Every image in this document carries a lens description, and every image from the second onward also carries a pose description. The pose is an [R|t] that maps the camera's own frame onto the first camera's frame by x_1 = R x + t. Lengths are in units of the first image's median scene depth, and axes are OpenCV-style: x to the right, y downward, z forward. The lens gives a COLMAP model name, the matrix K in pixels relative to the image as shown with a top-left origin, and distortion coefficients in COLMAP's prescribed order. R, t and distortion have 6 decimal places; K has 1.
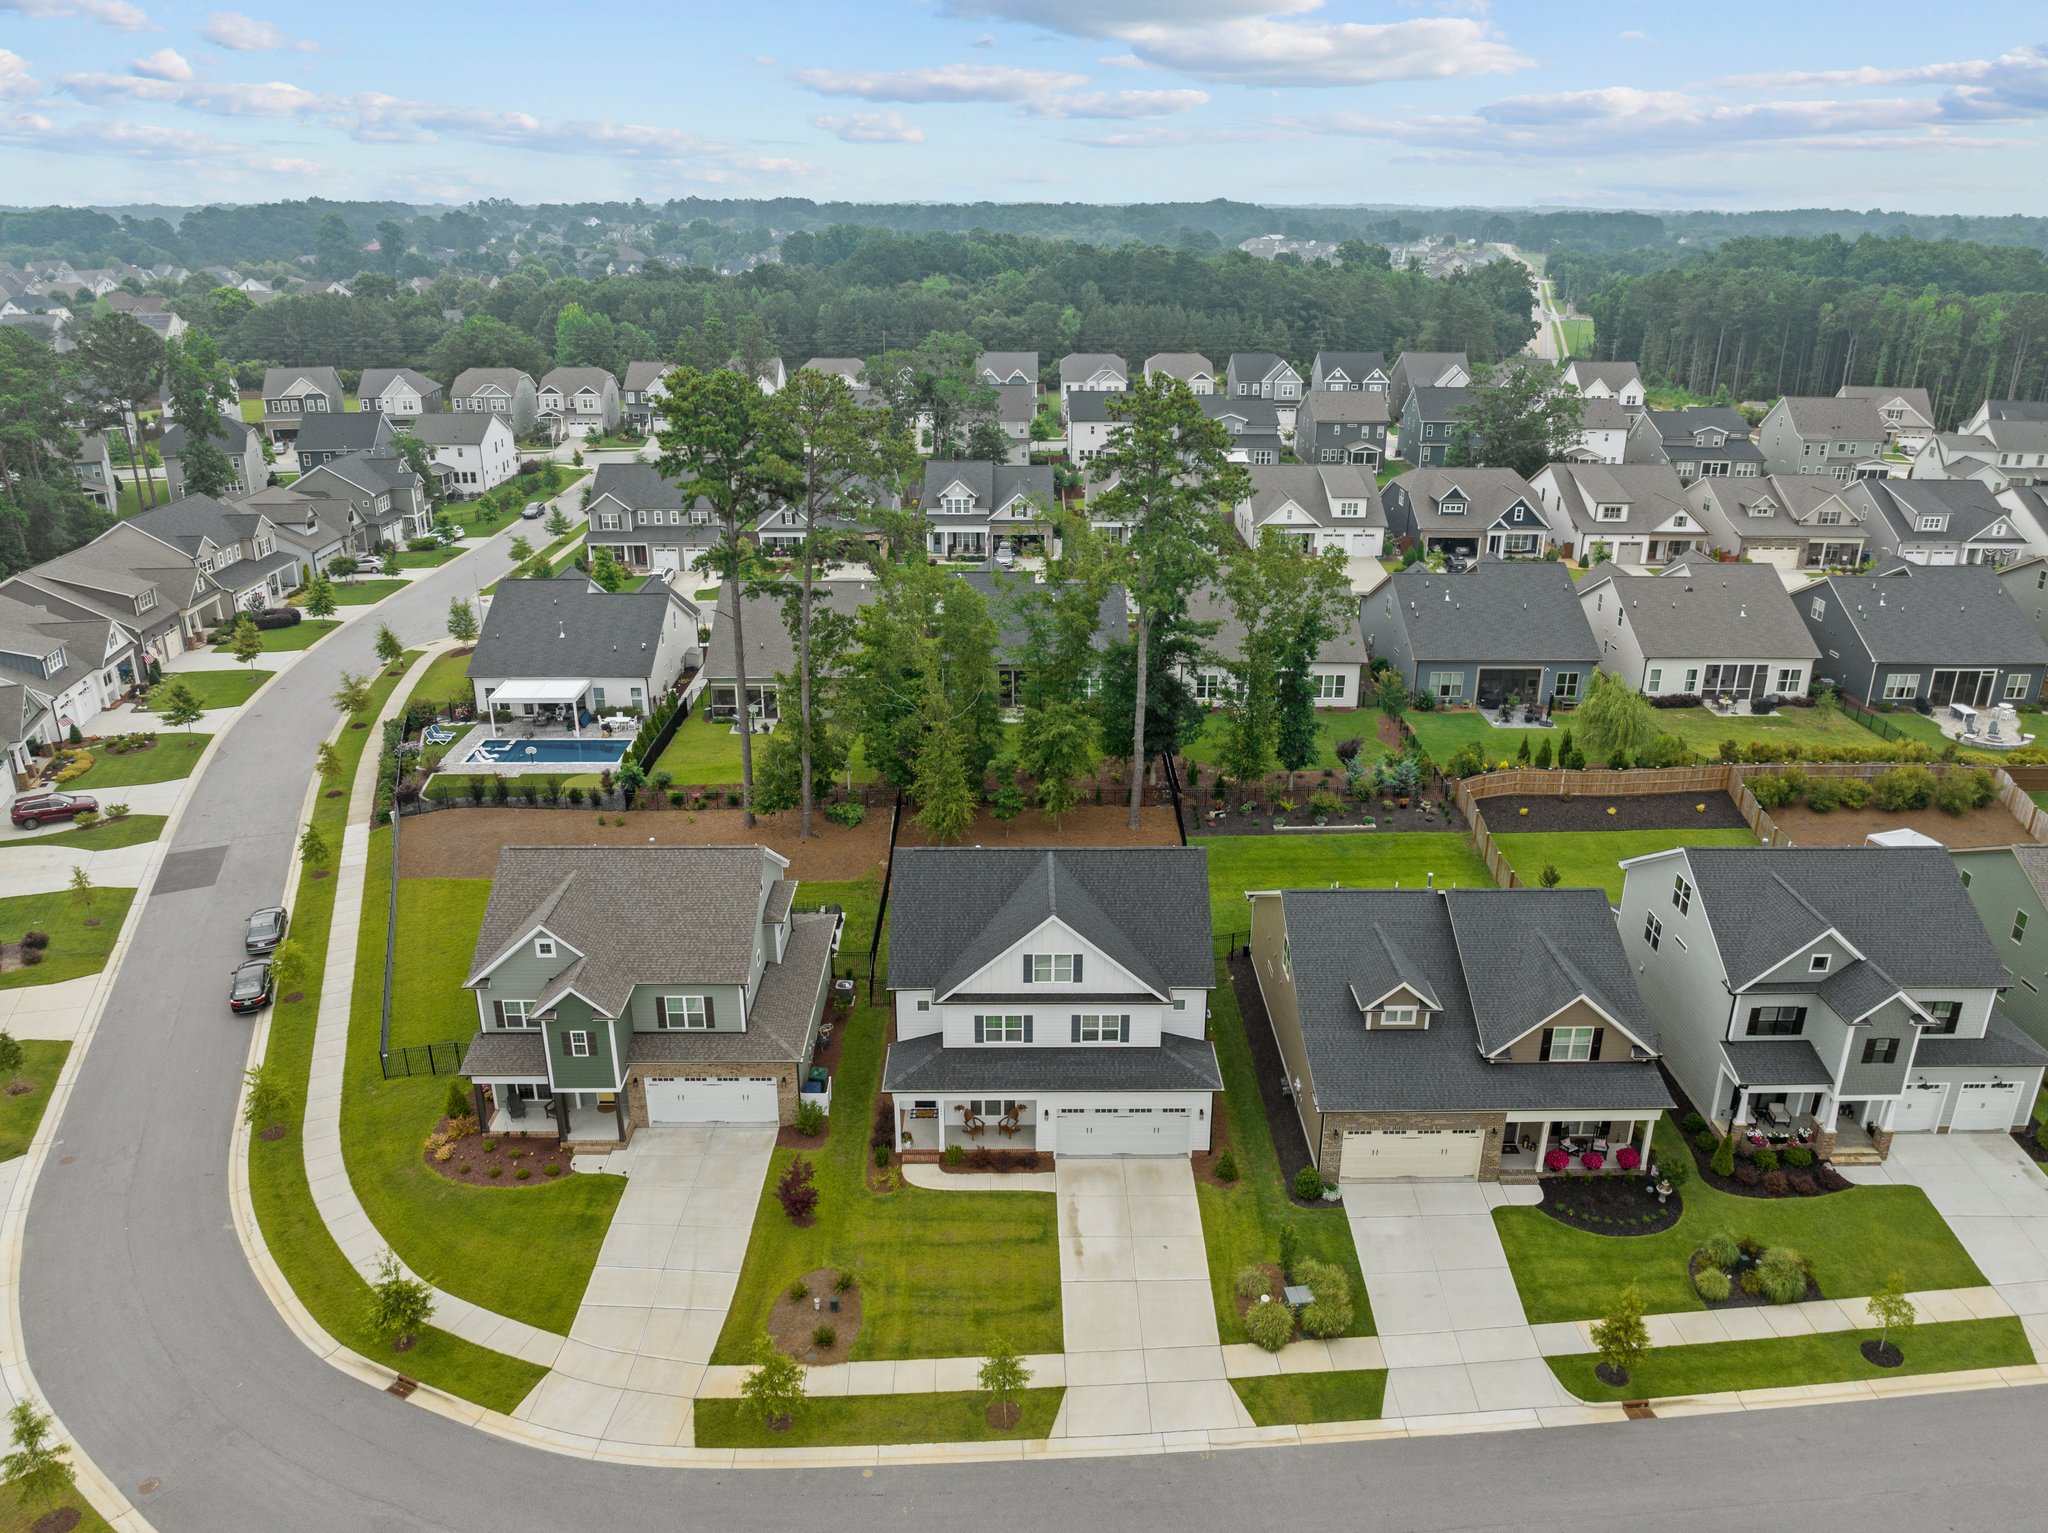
lens RADIAL K [[1454.0, 0, 1038.1], [0, 1454.0, 765.3], [0, 0, 1]] dist [-0.034103, -0.006259]
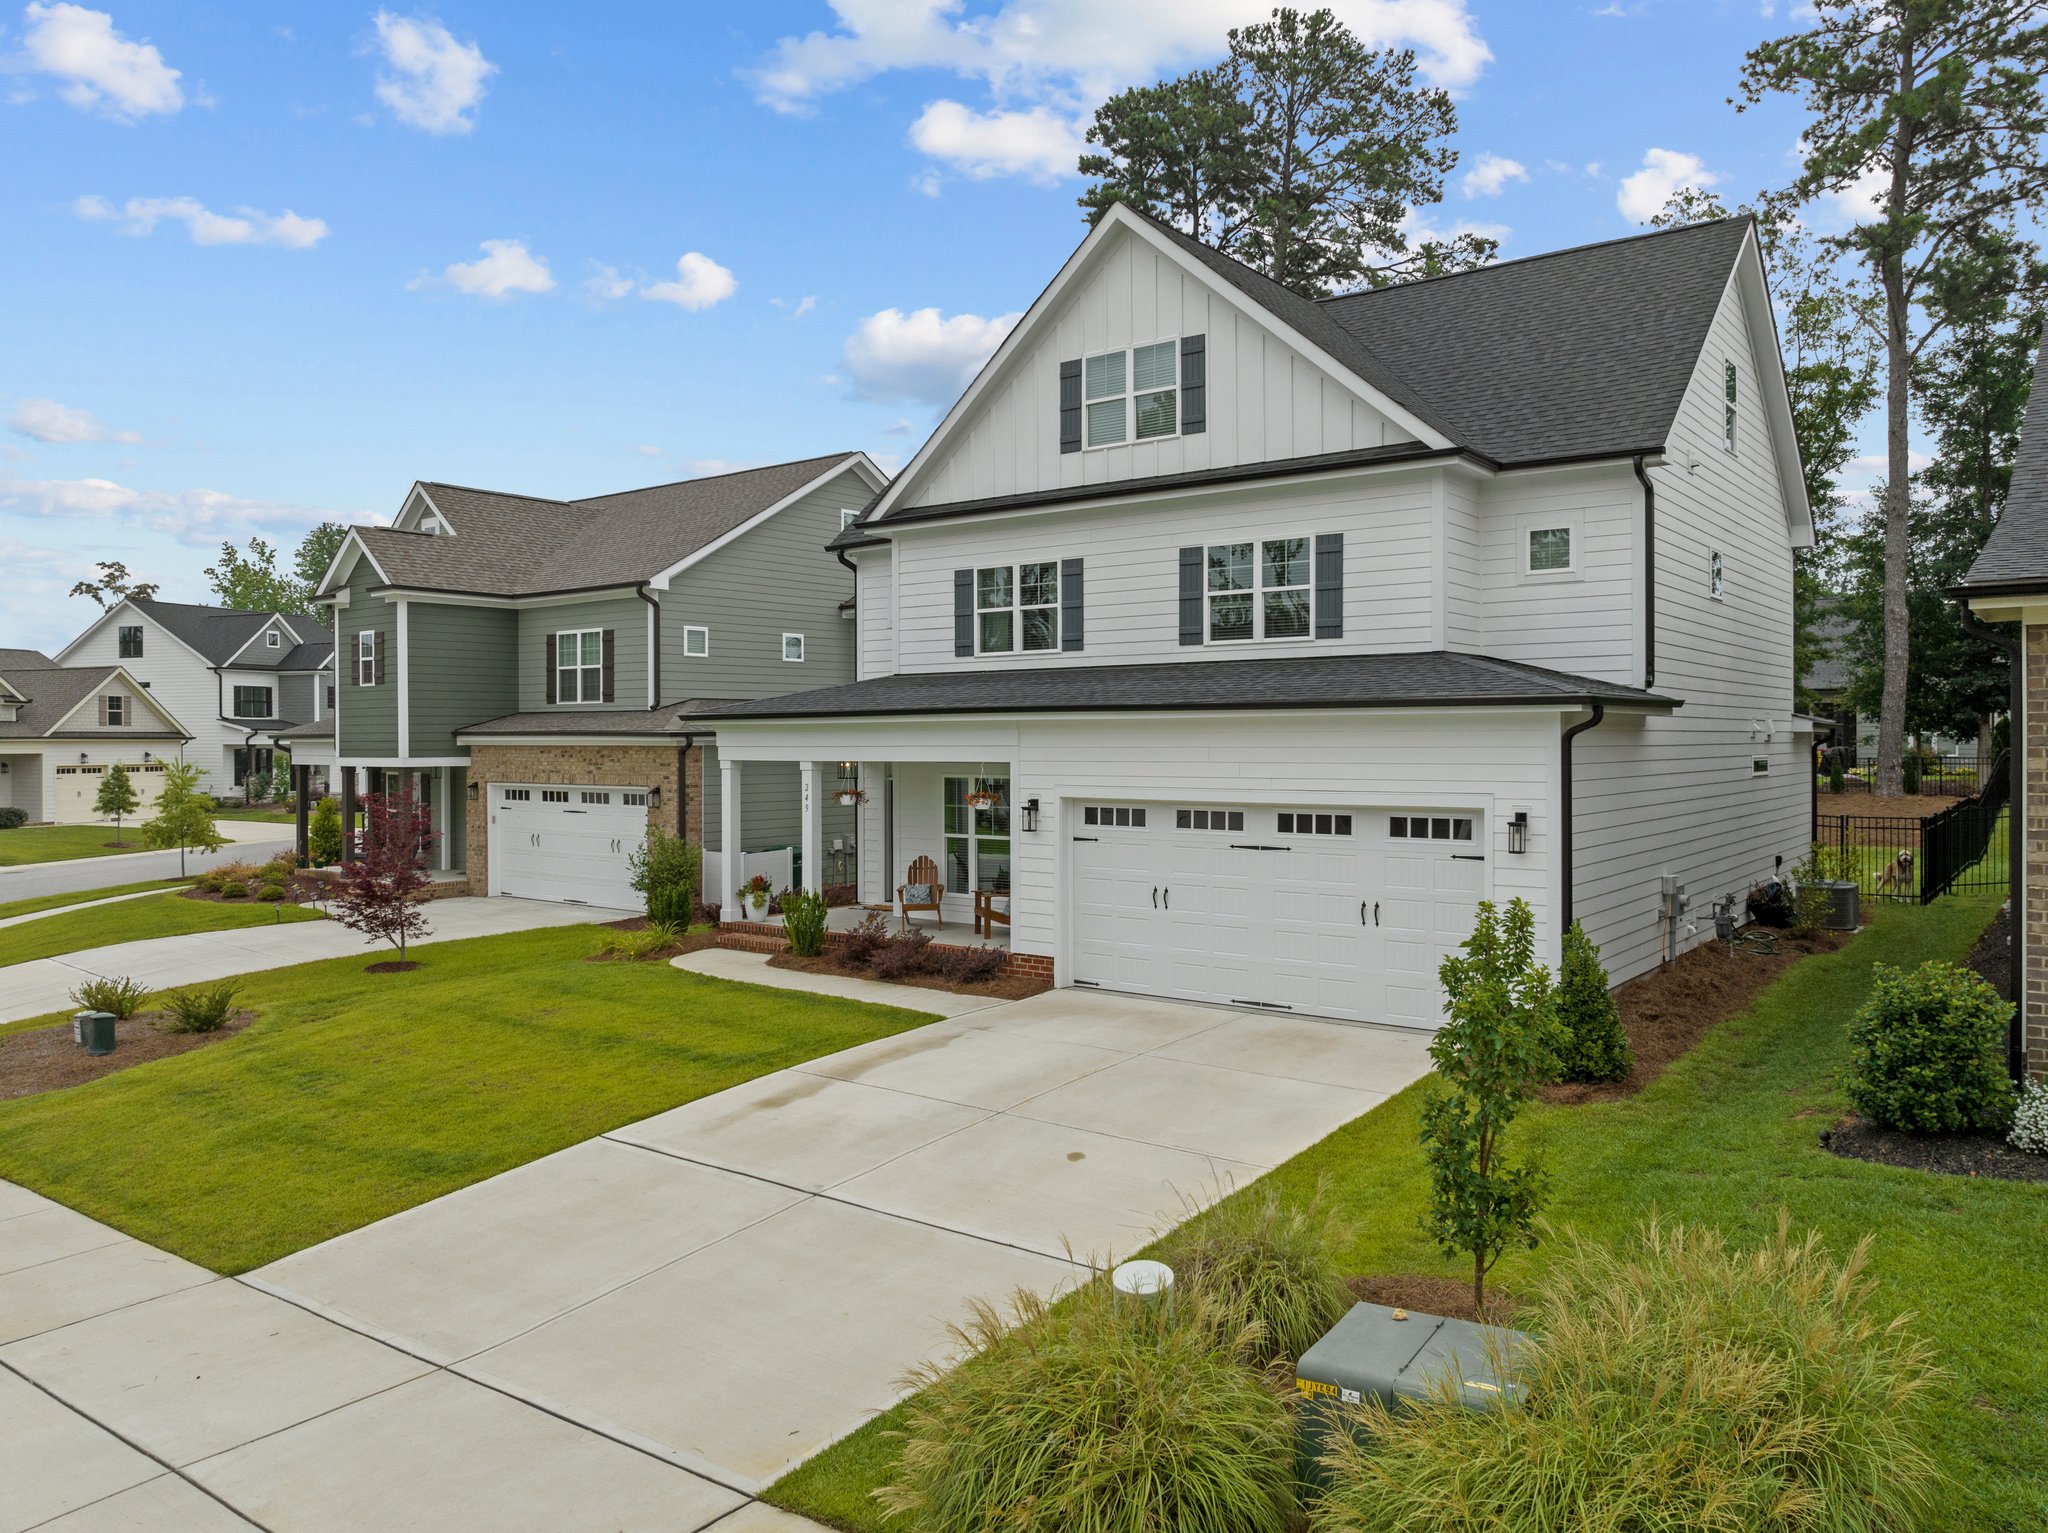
lens RADIAL K [[1442.8, 0, 1037.4], [0, 1442.8, 764.5], [0, 0, 1]] dist [-0.033457, -0.004035]
pose [[0.782878, 0.003506, -0.622165, 0.199293], [-0.219325, 0.937347, -0.270696, 0.310901], [0.582236, 0.348378, 0.734598, 0.755353]]
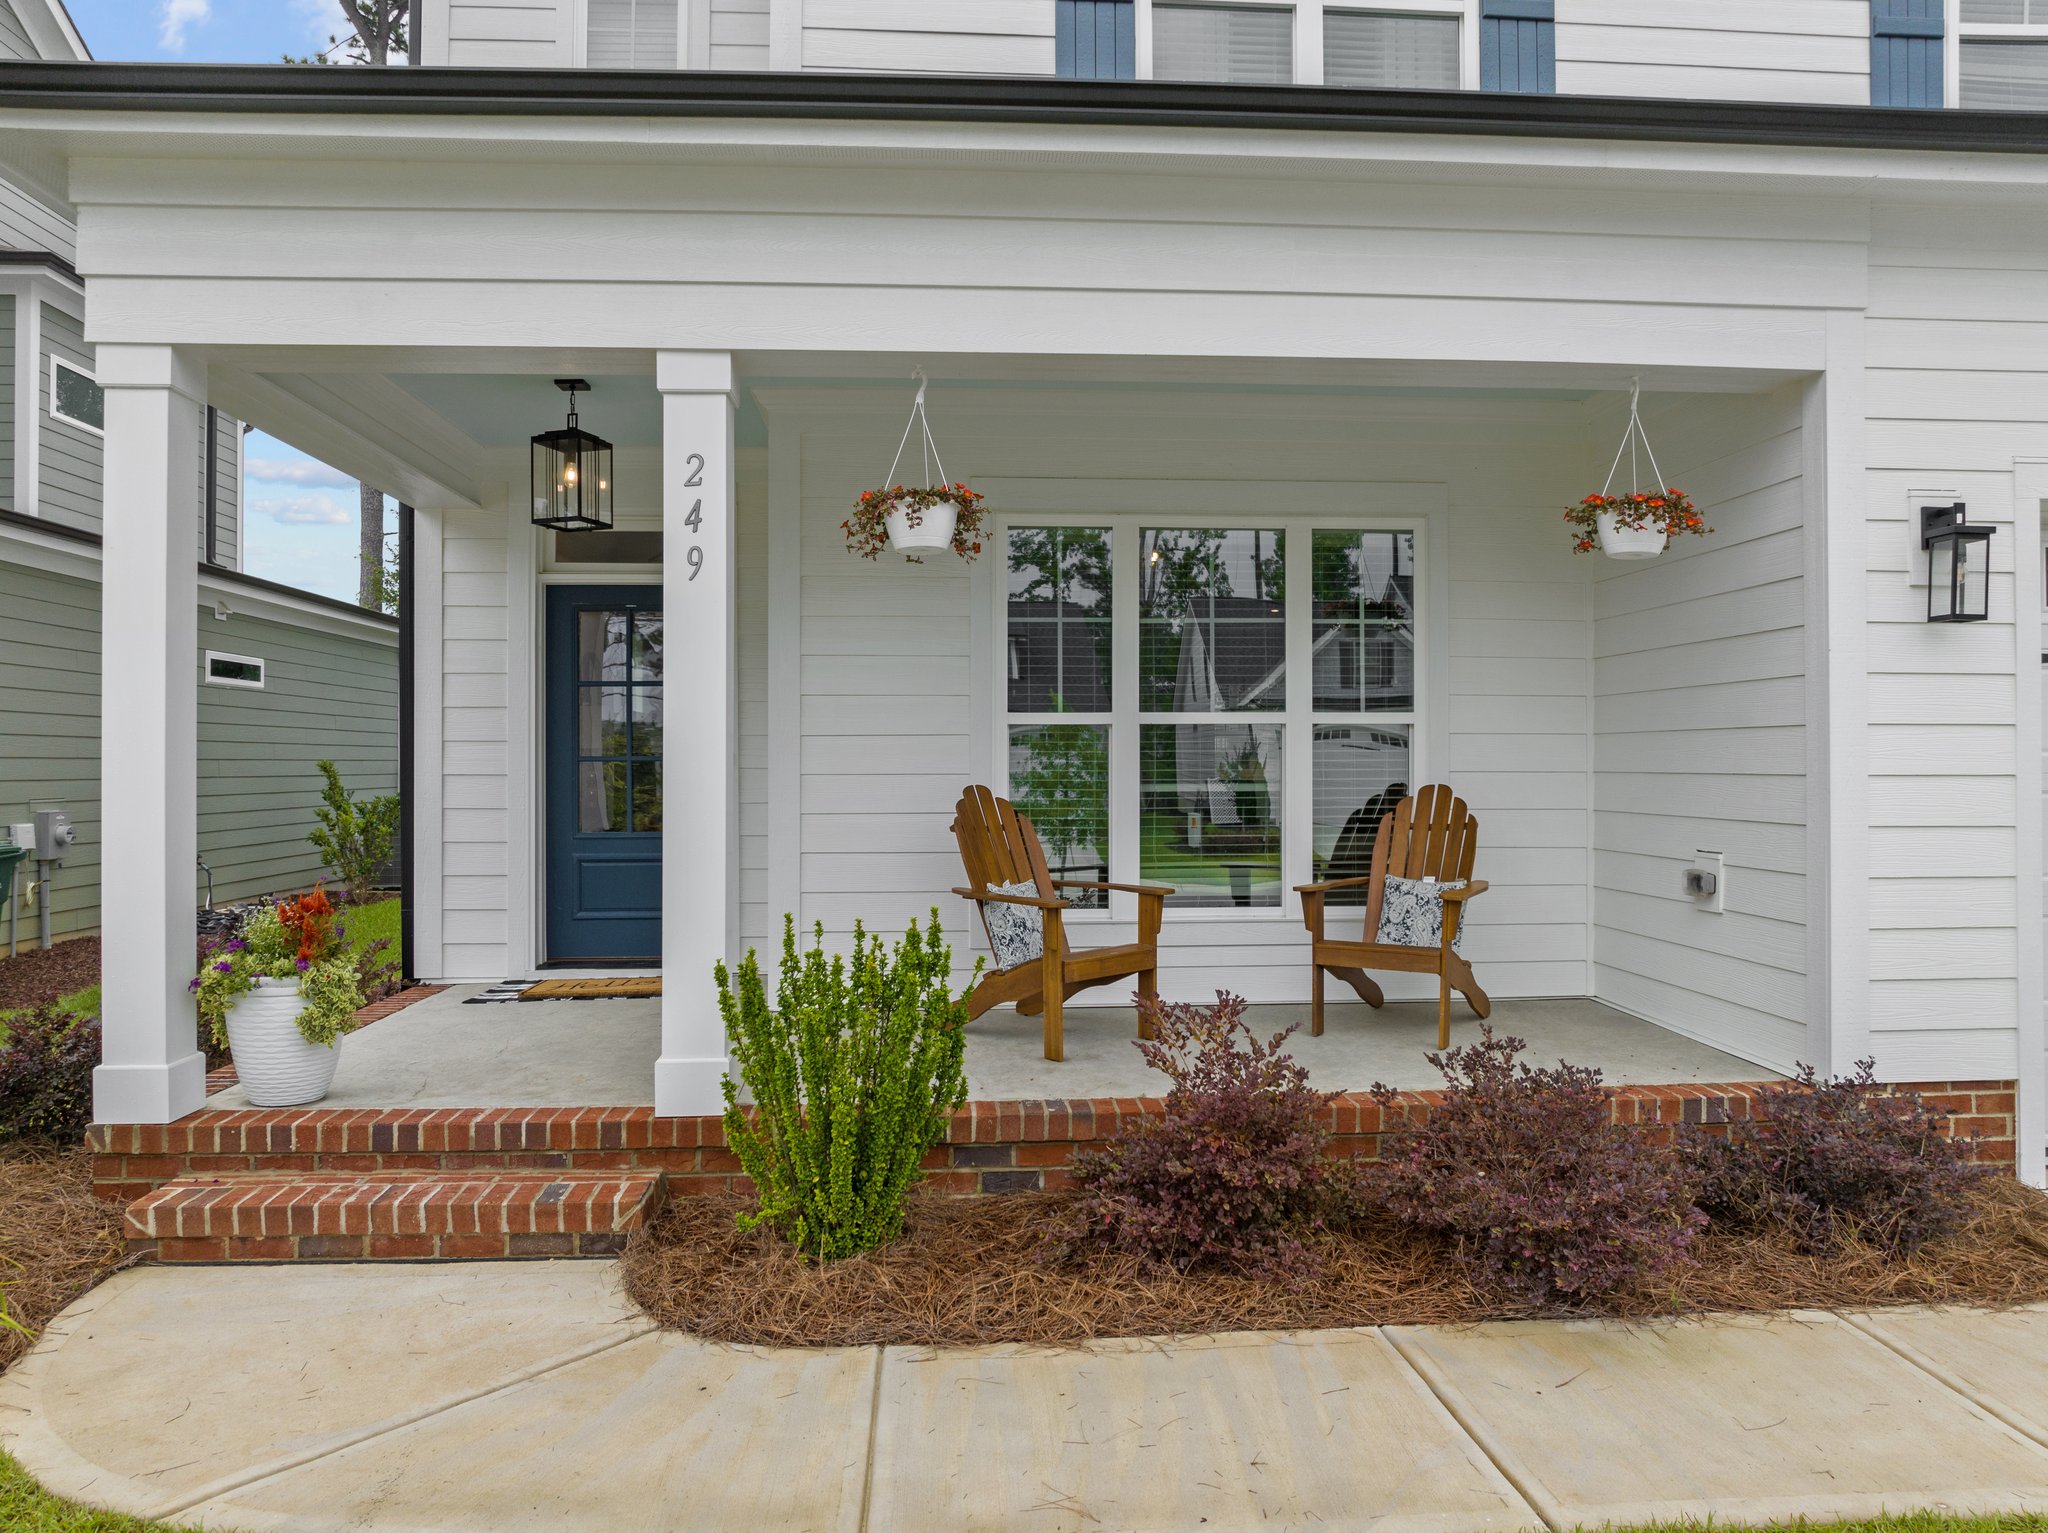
lens RADIAL K [[1442.8, 0, 1037.4], [0, 1442.8, 764.5], [0, 0, 1]] dist [-0.033457, -0.004035]
pose [[0.998284, -0.006980, 0.058134, -0.051881], [0.027608, 0.931684, -0.362219, 0.276599], [-0.051635, 0.363202, 0.930278, 0.916655]]
